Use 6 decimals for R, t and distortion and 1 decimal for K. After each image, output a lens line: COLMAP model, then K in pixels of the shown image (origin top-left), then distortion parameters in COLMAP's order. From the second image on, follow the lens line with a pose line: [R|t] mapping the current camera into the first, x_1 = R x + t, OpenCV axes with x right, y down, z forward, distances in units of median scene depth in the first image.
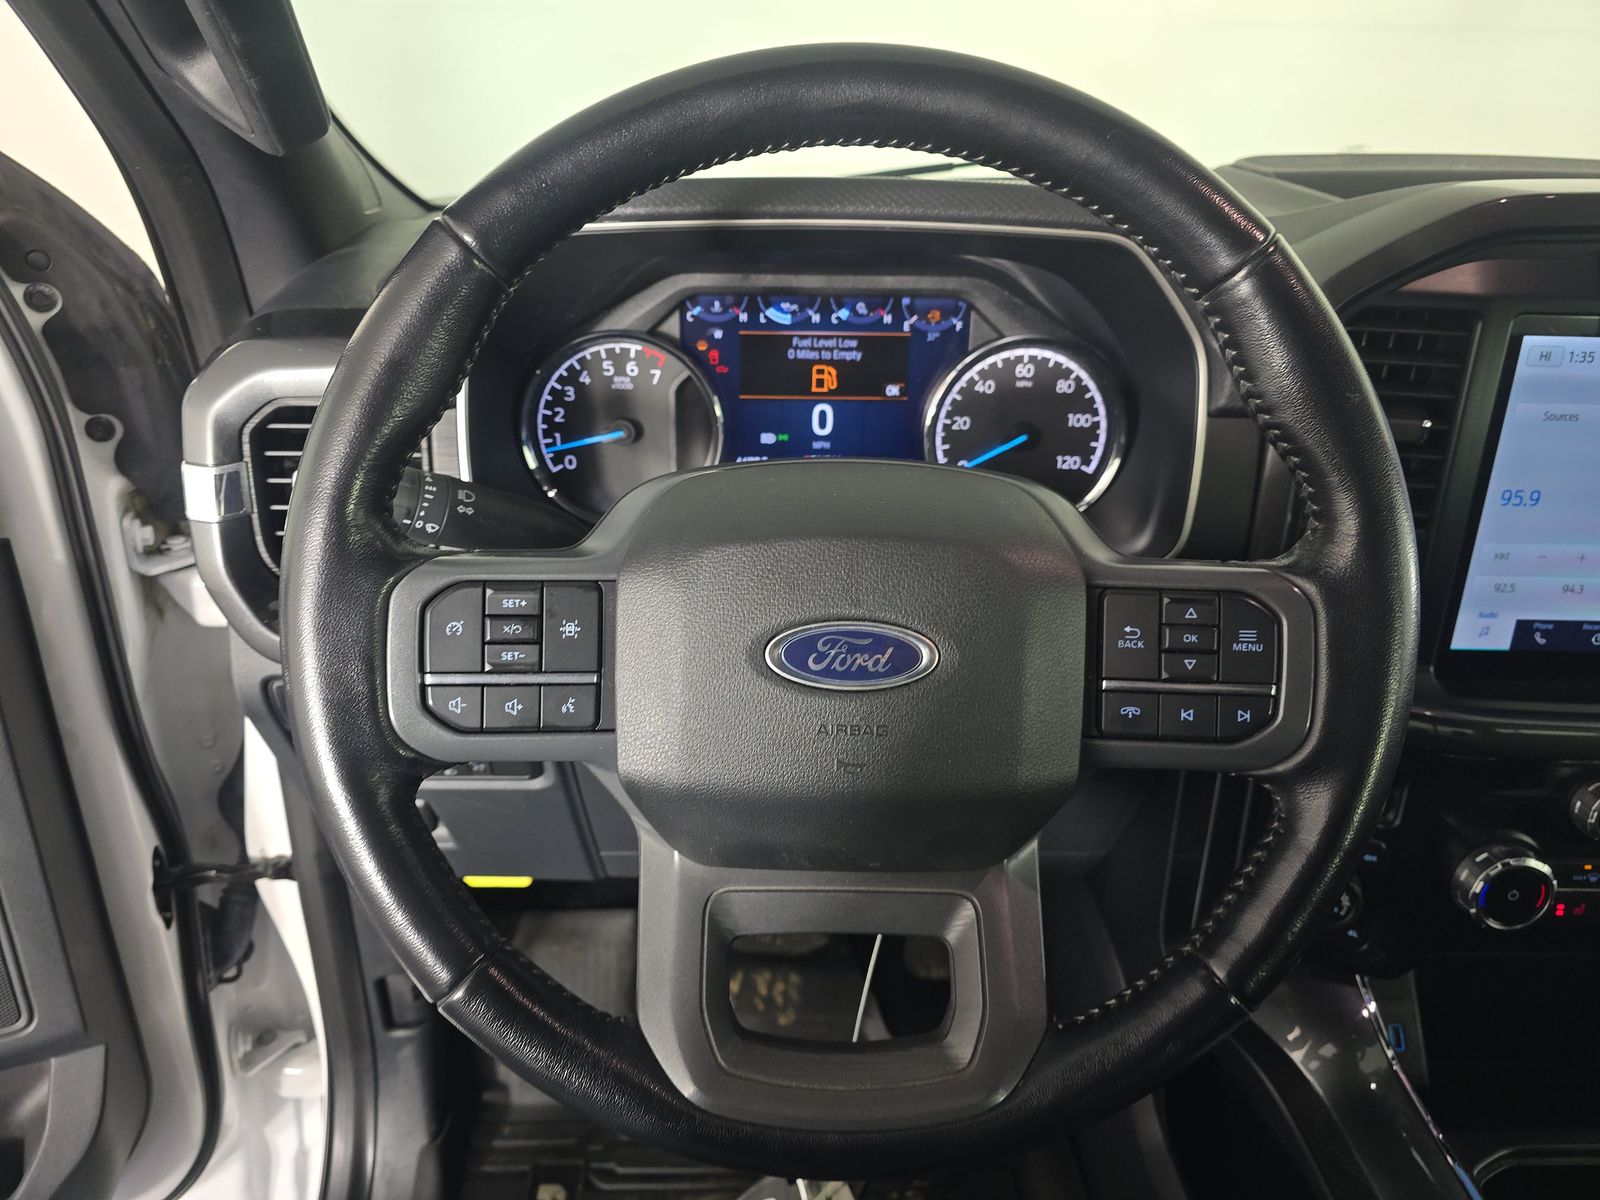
lens RADIAL K [[1064.6, 0, 800.0], [0, 1064.6, 600.0], [0, 0, 1]] dist [0.069086, -0.081133]
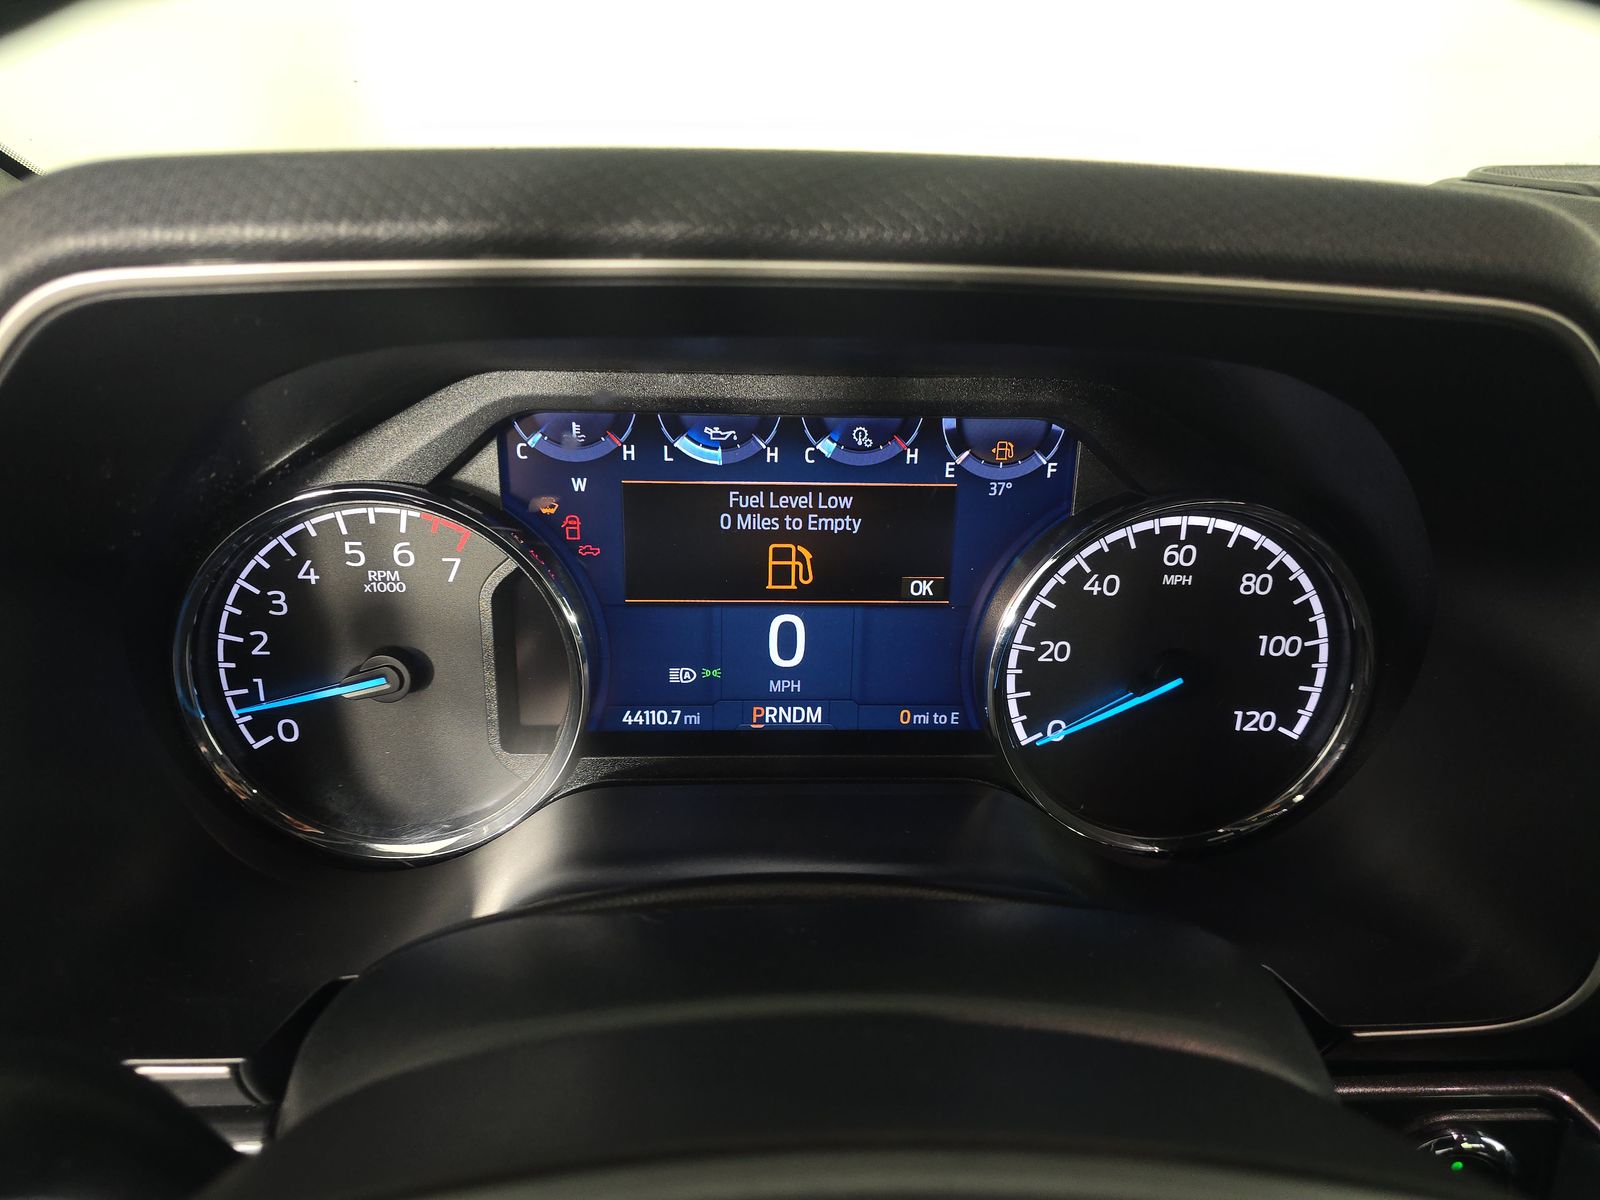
lens RADIAL K [[1064.6, 0, 800.0], [0, 1064.6, 600.0], [0, 0, 1]] dist [0.069086, -0.081133]
pose [[0.999561, -0.003150, 0.029472, 0.012756], [0.004404, 0.999084, -0.042561, -0.173645], [-0.029311, 0.042672, 0.998659, 0.497960]]
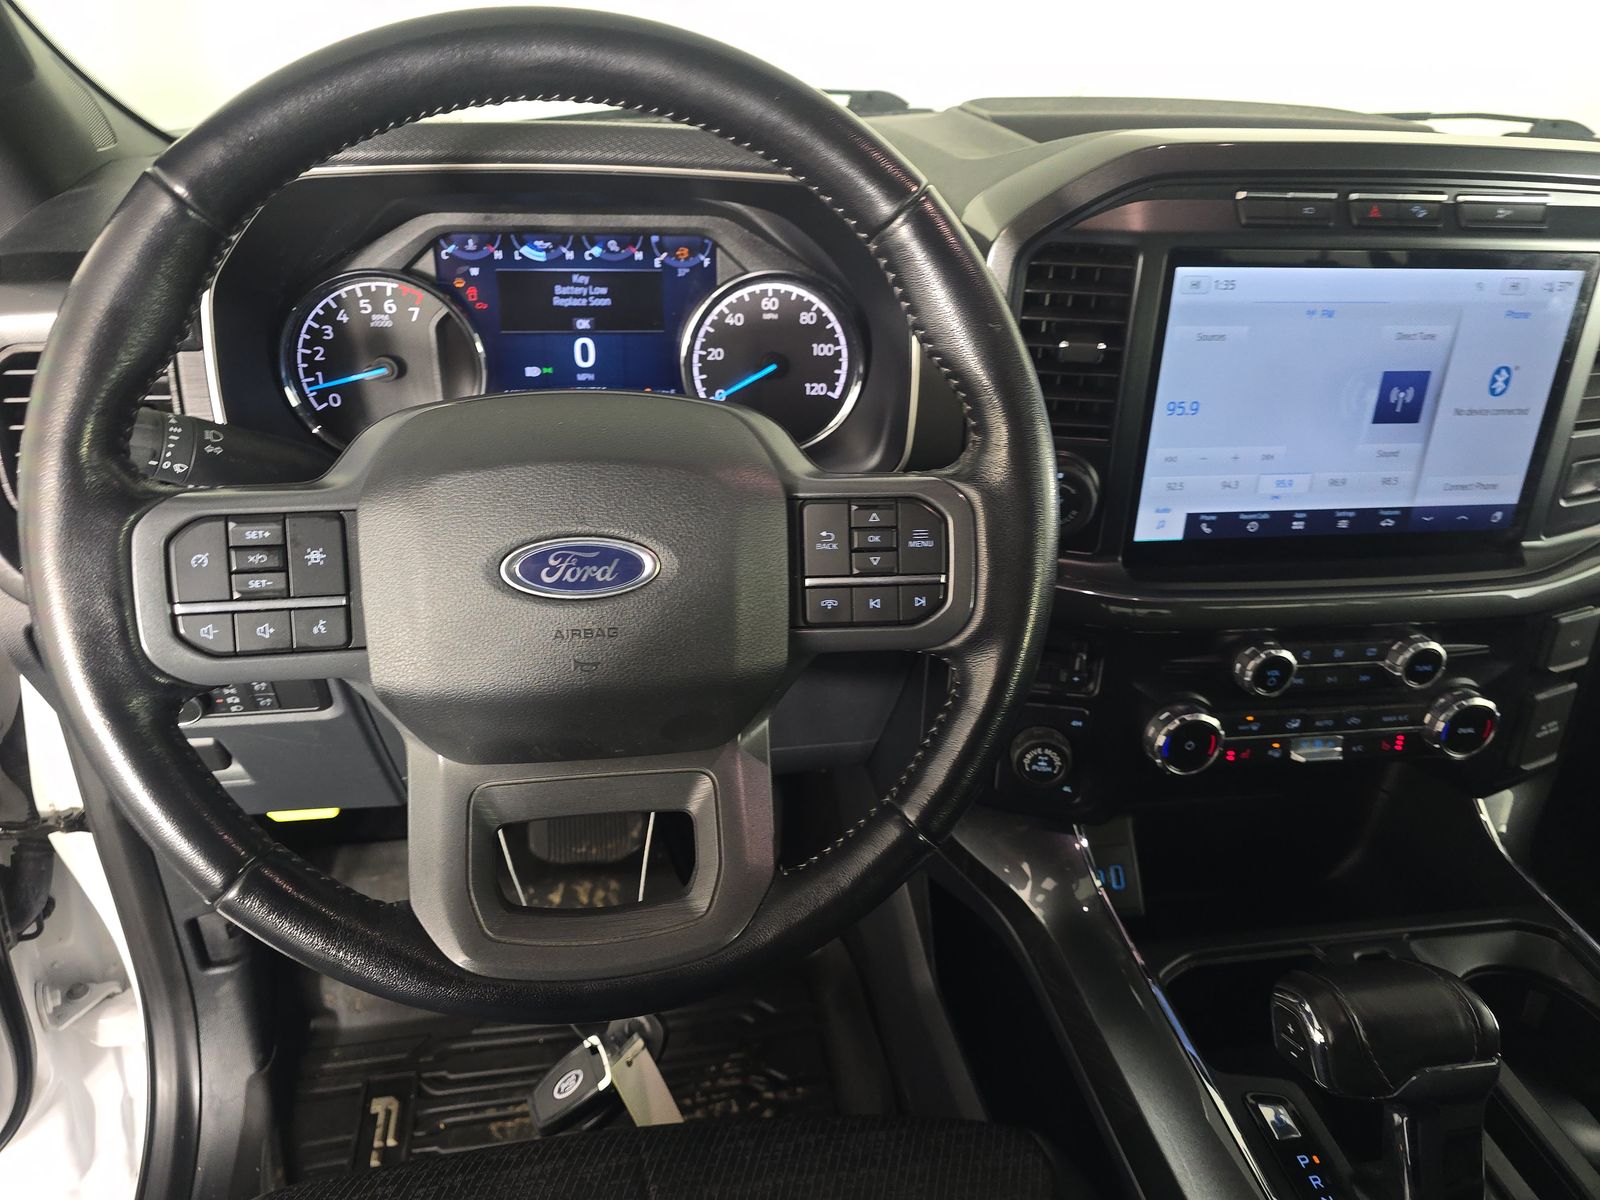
lens RADIAL K [[1060.5, 0, 789.6], [0, 1060.5, 599.1], [0, 0, 1]] dist [0.061565, -0.052768]
pose [[0.989385, -0.054765, 0.134601, 0.068970], [0.045991, 0.996662, 0.067458, 0.011832], [-0.137846, -0.060551, 0.988601, -0.087412]]
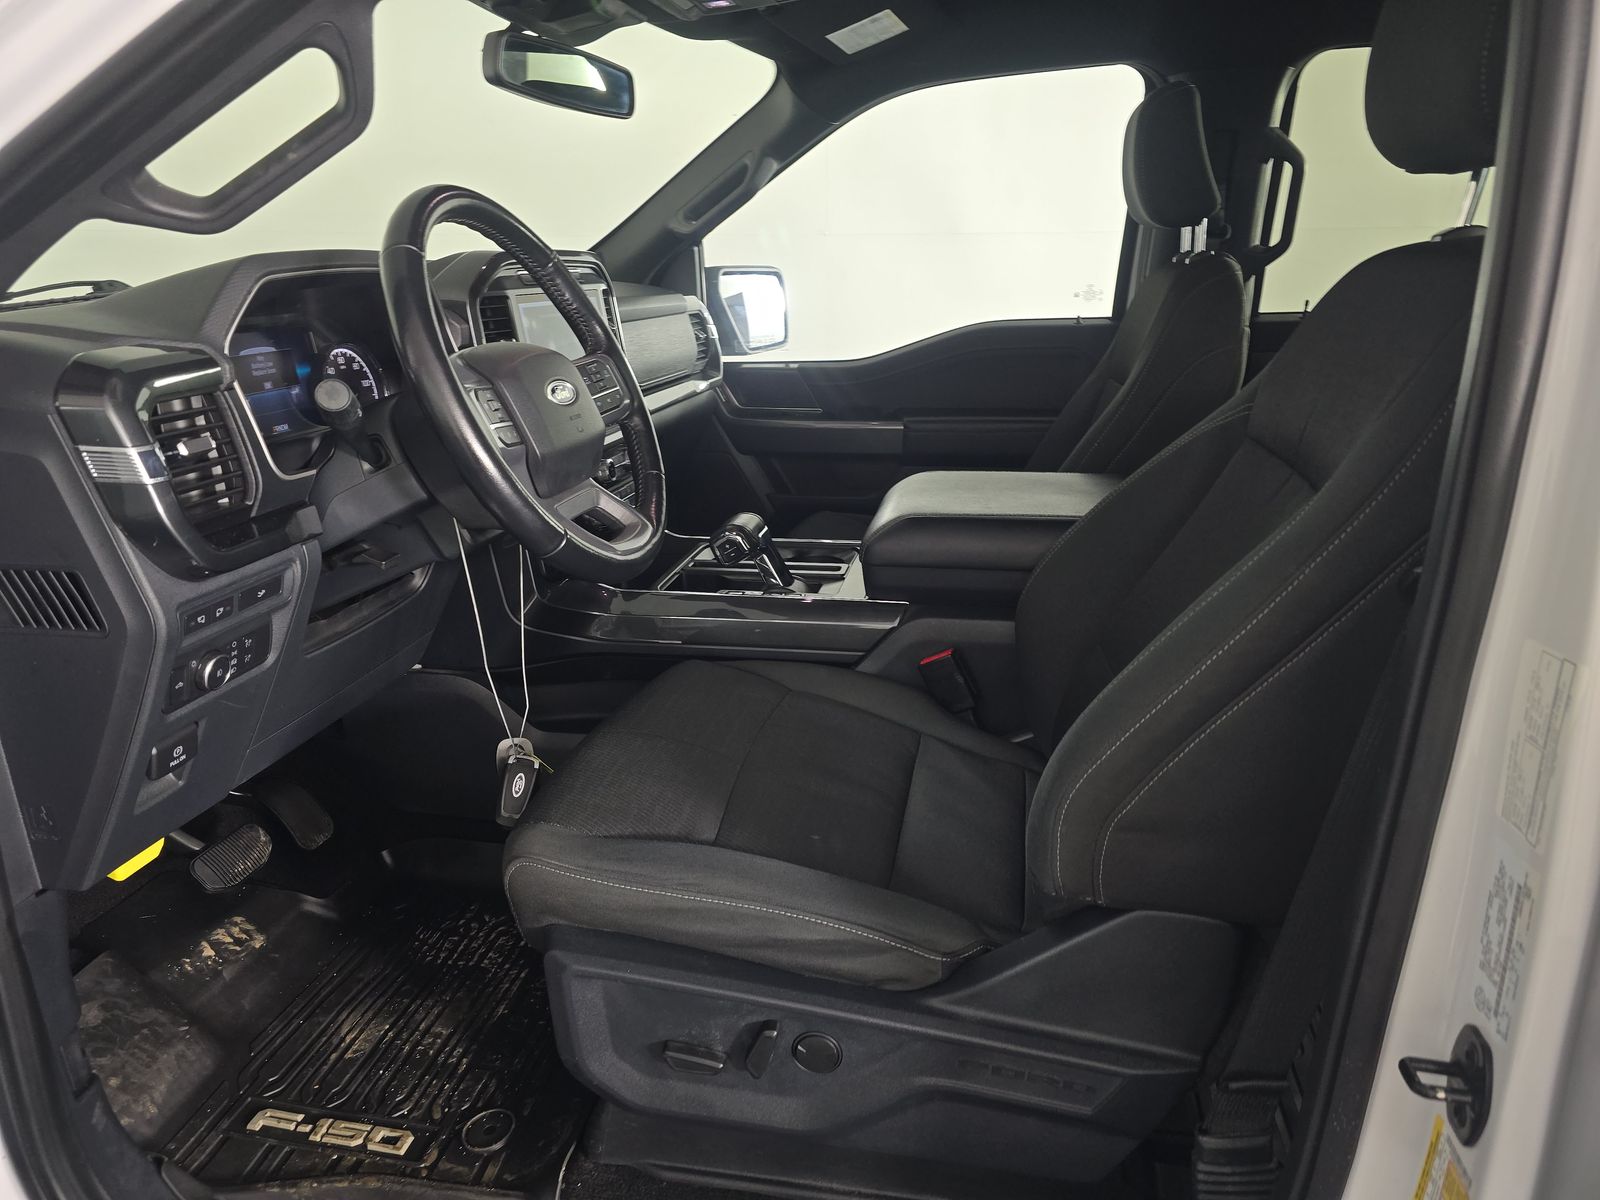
lens RADIAL K [[1064.6, 0, 800.0], [0, 1064.6, 600.0], [0, 0, 1]] dist [0.069086, -0.081133]
pose [[0.216649, -0.321083, 0.921938, -1.508248], [0.452672, 0.869749, 0.196532, 0.145957], [-0.864957, 0.374757, 0.333775, -0.170420]]
